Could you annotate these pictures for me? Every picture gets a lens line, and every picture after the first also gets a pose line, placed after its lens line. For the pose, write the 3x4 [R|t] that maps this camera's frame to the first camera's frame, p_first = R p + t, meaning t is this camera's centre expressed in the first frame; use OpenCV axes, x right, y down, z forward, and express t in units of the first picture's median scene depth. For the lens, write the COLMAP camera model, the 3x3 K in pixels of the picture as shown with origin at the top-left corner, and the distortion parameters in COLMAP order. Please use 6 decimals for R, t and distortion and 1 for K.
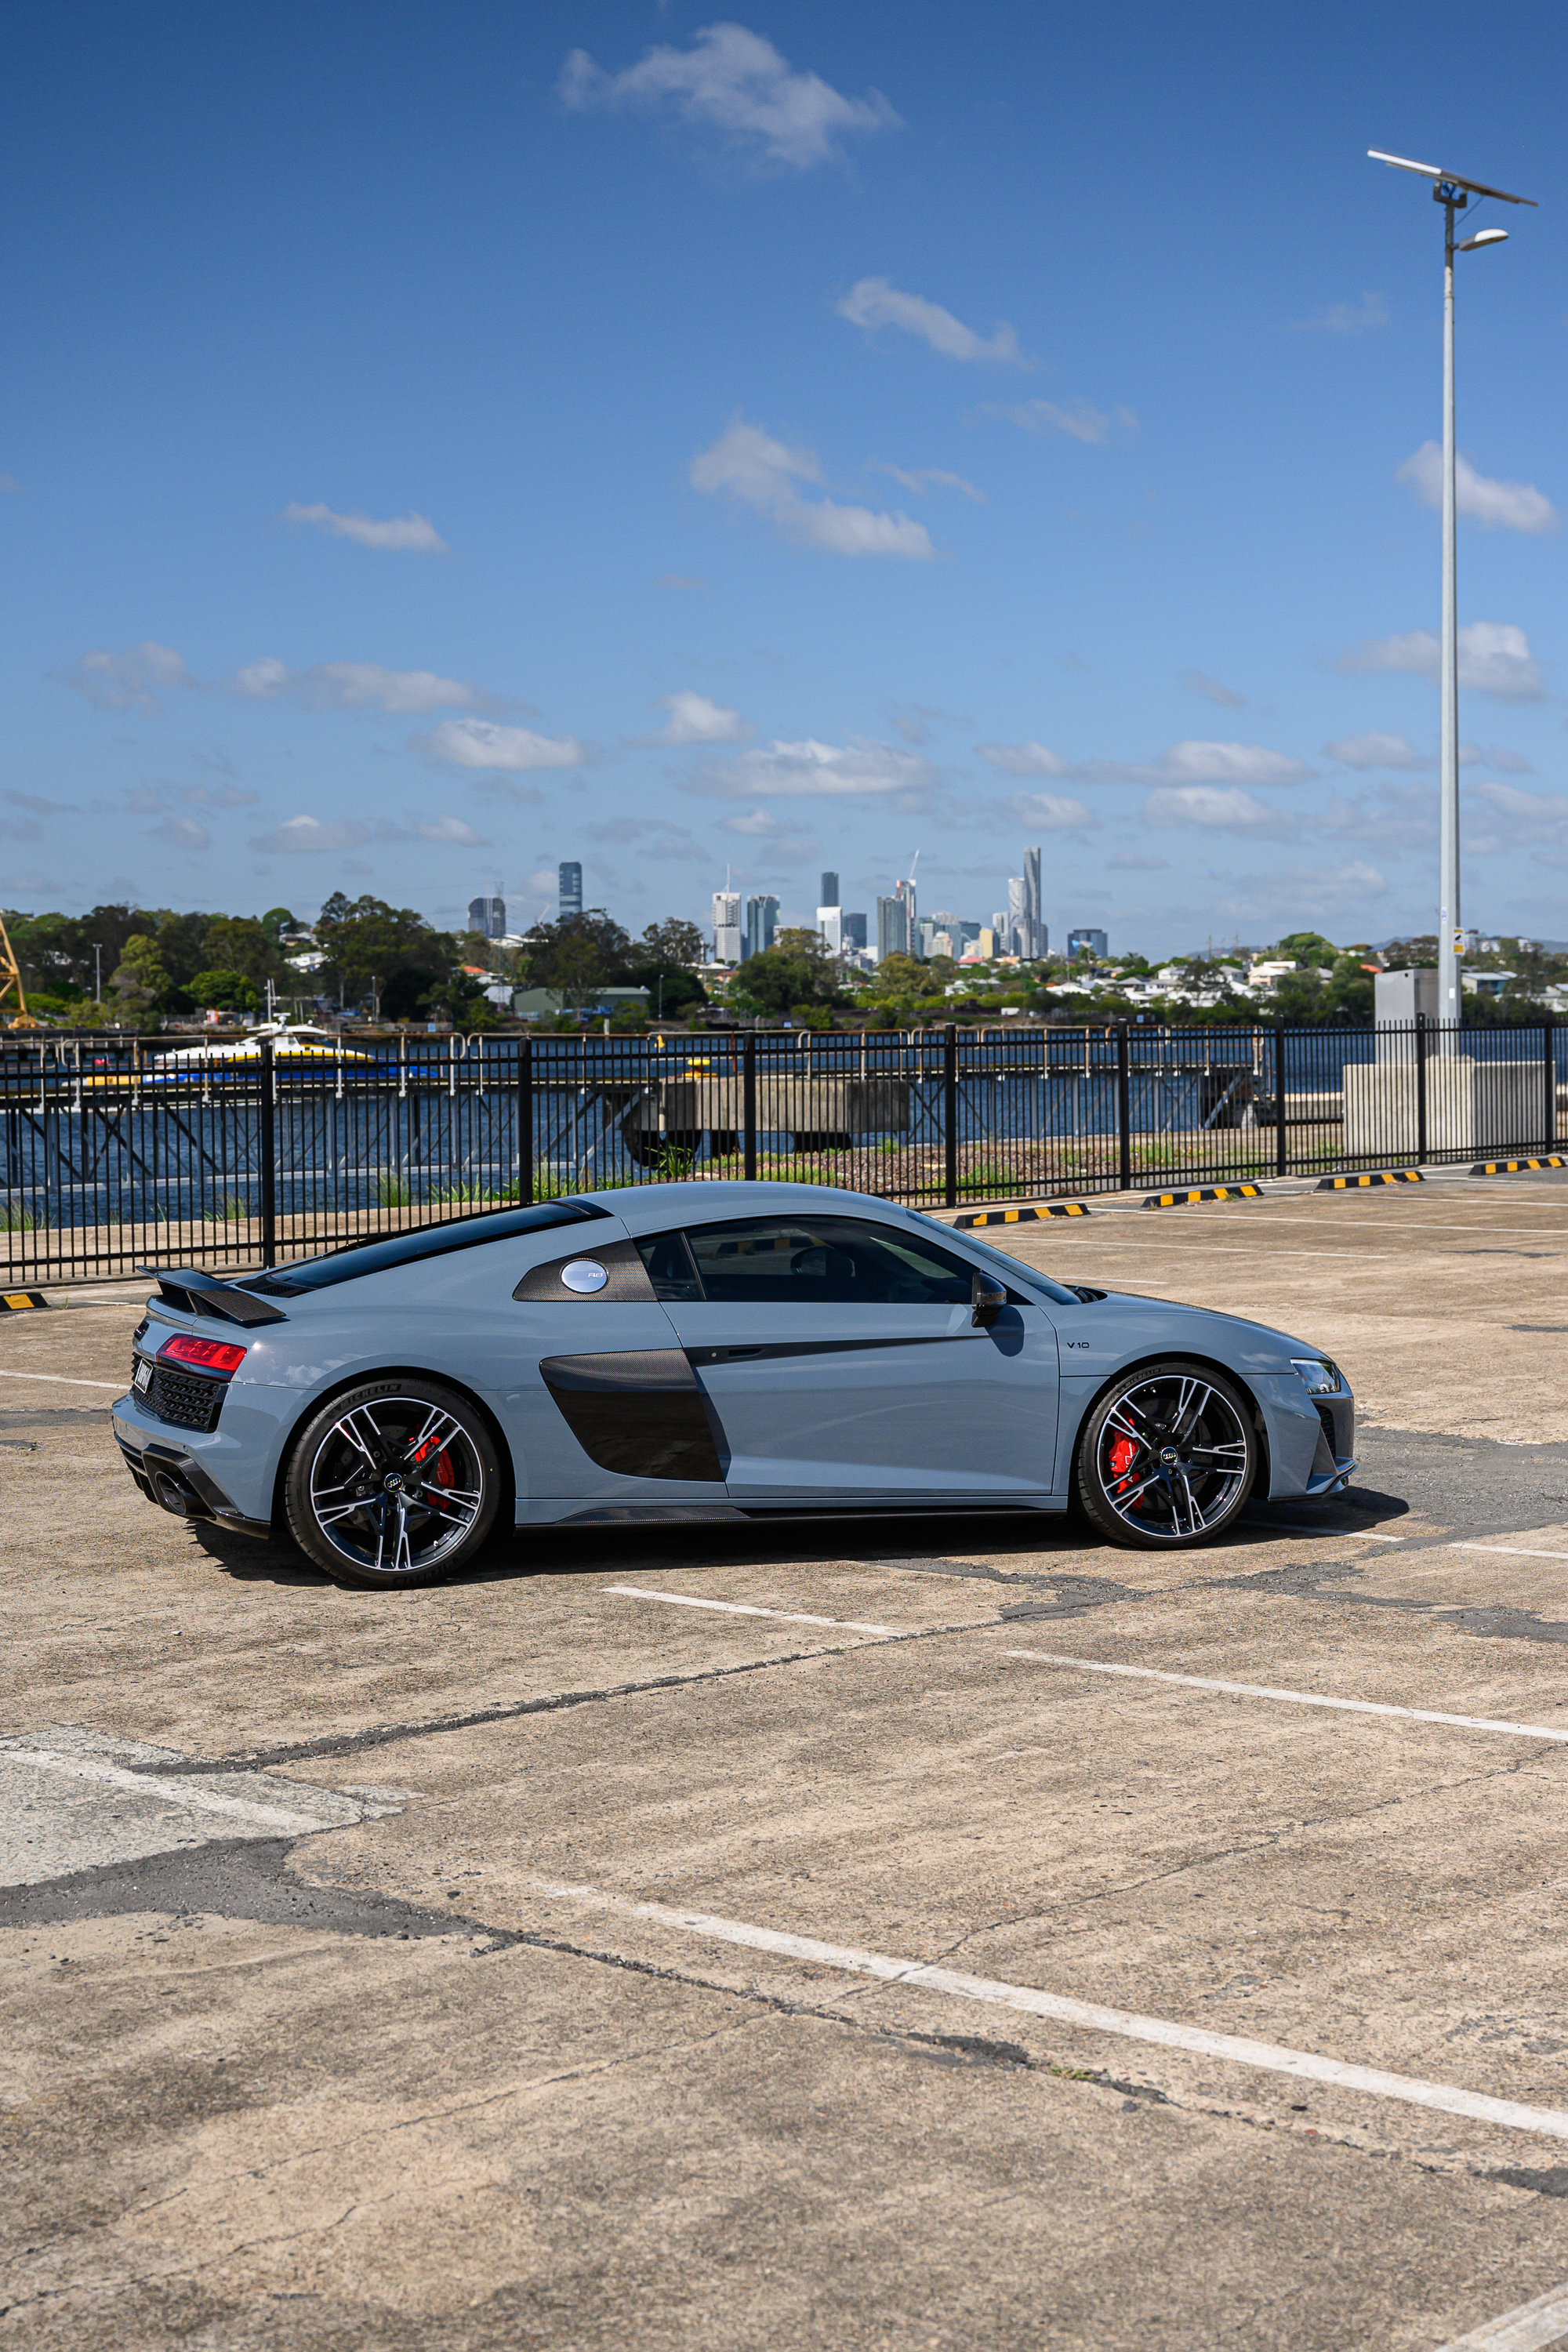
lens RADIAL K [[3761.0, 0, 774.7], [0, 3761.0, 1184.5], [0, 0, 1]] dist [0.004749, 0.000000]
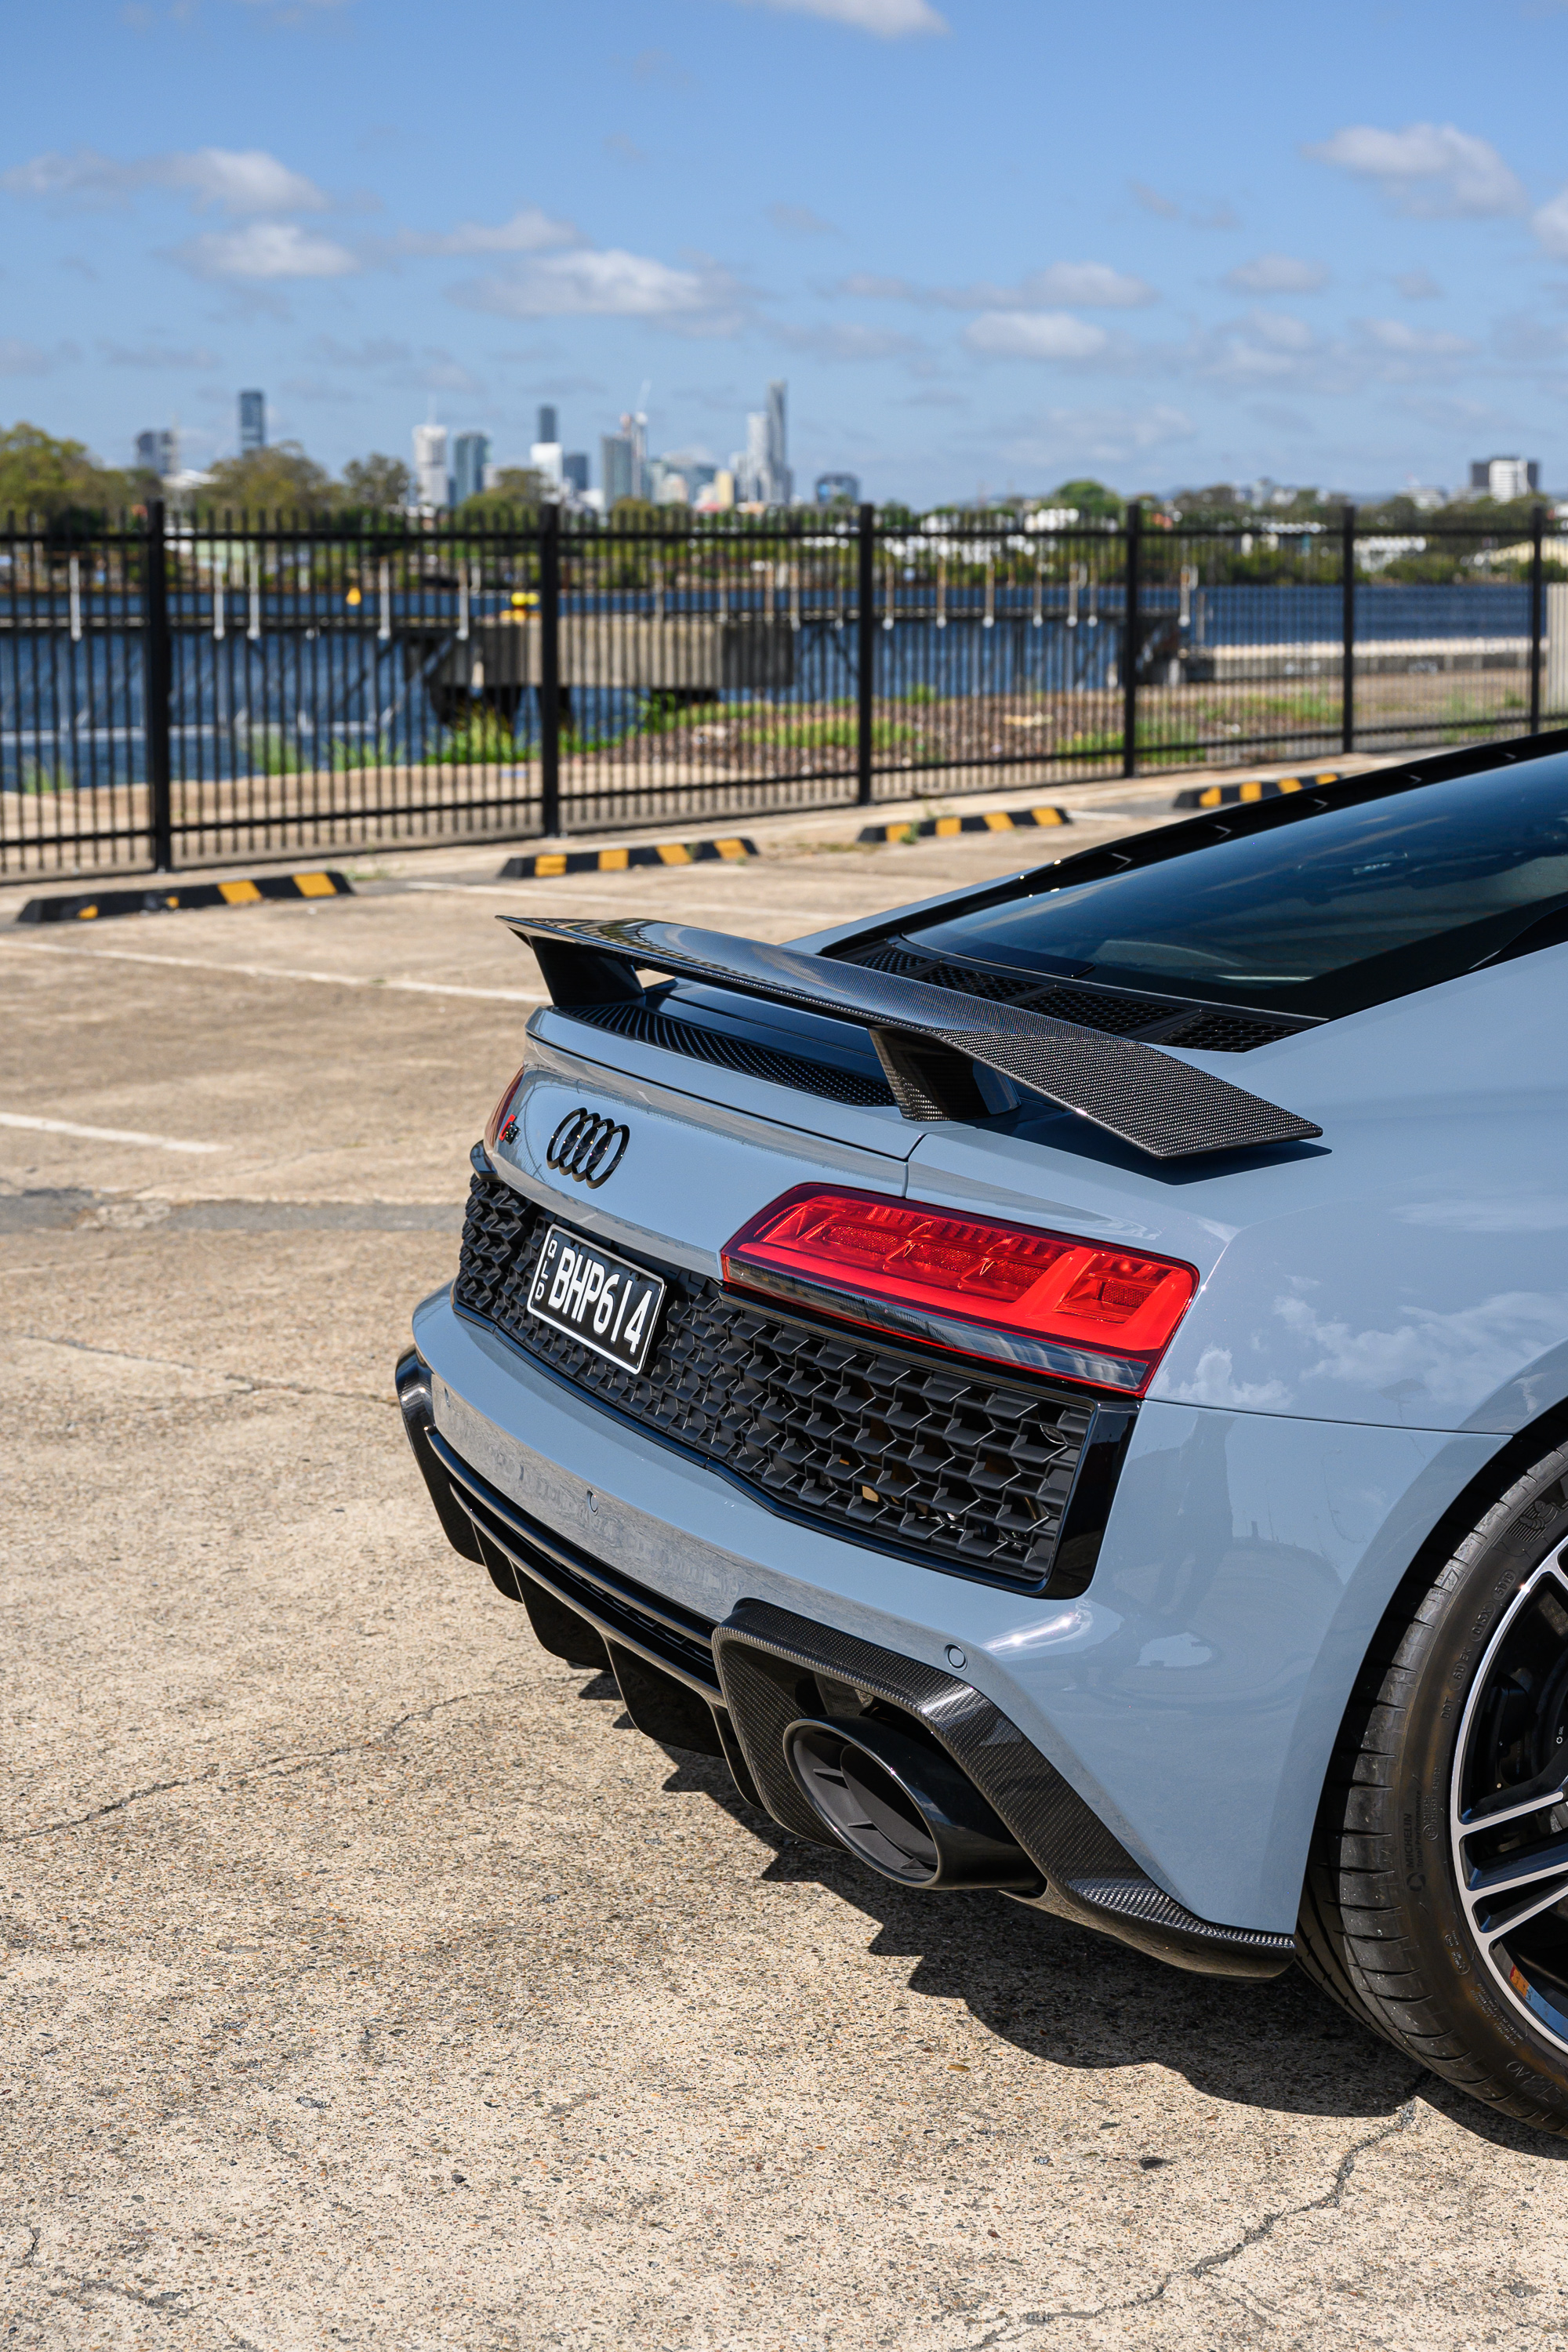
lens RADIAL K [[3684.3, 0, 658.1], [0, 3684.3, 1189.1], [0, 0, 1]] dist [-0.011225, 0.000000]
pose [[0.996595, -0.005024, 0.082300, -0.079602], [-0.004353, 0.993544, 0.113360, 0.004181], [-0.082339, -0.113332, 0.990139, 0.305470]]
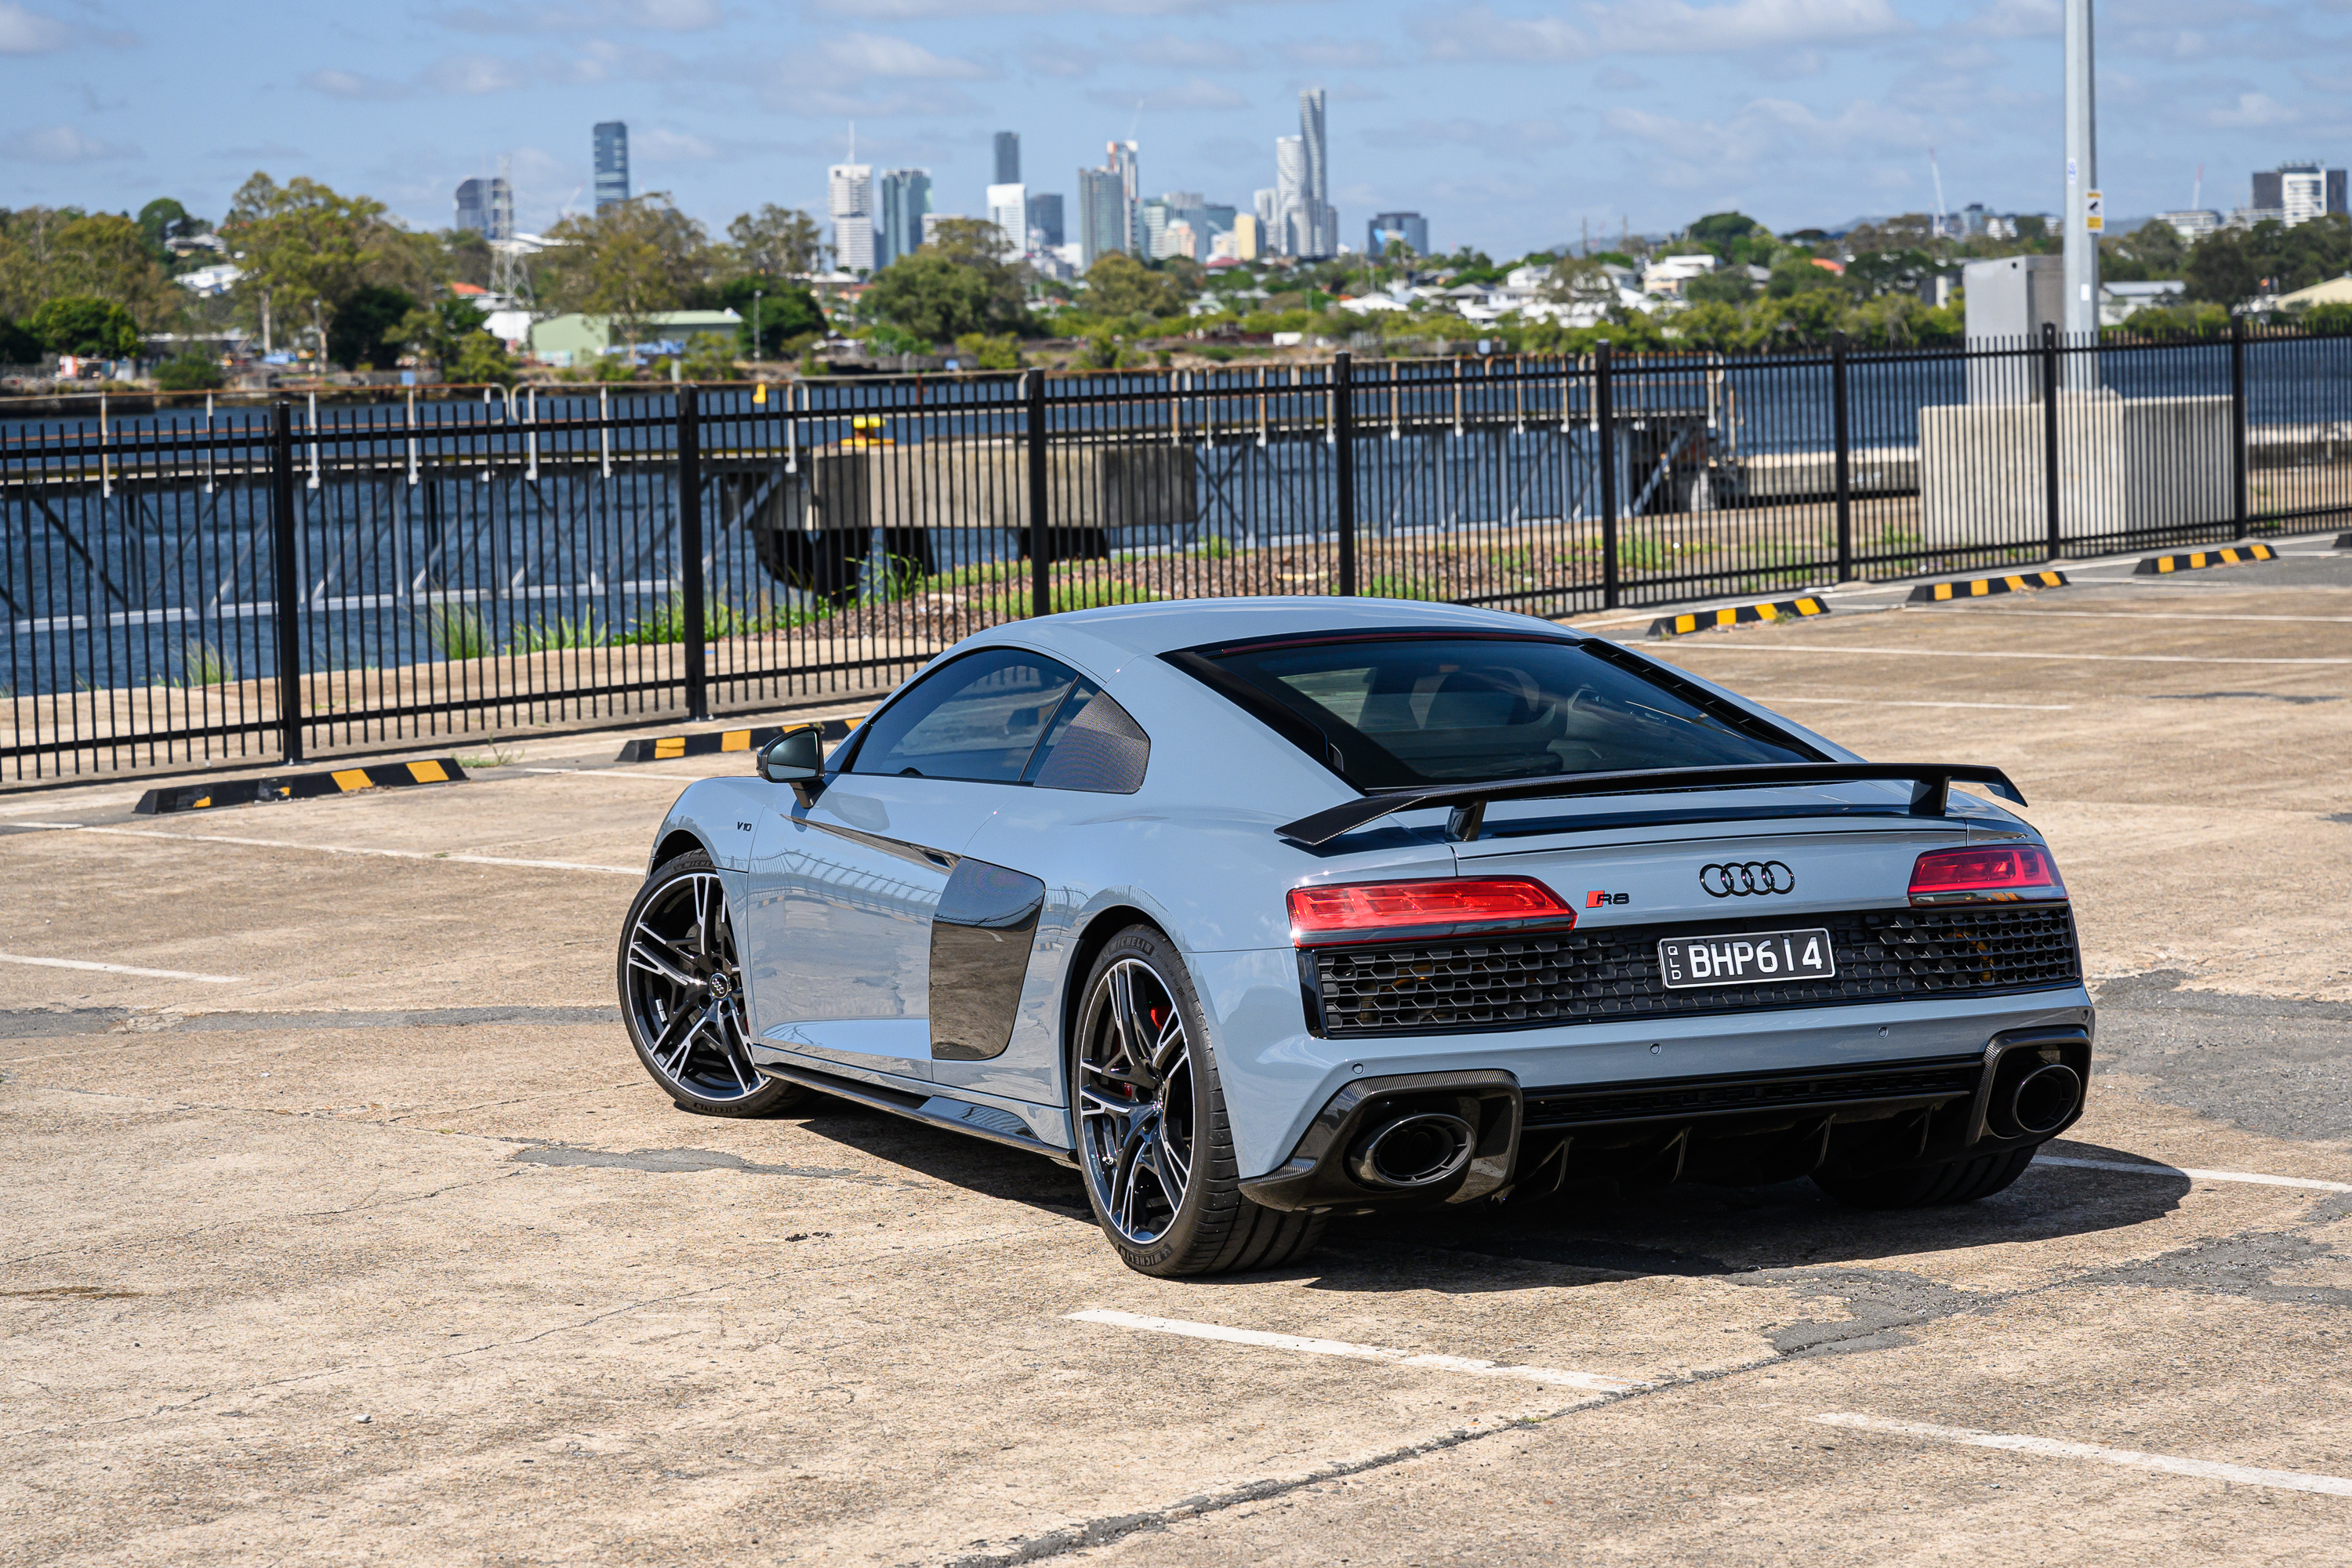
lens RADIAL K [[5557.0, 0, 1198.8], [0, 5557.0, 817.3], [0, 0, 1]] dist [0.036187, 0.000000]
pose [[0.998001, -0.021859, 0.059300, -0.030359], [0.019555, 0.999042, 0.039161, -0.001354], [-0.060099, -0.037923, 0.997472, 0.055796]]
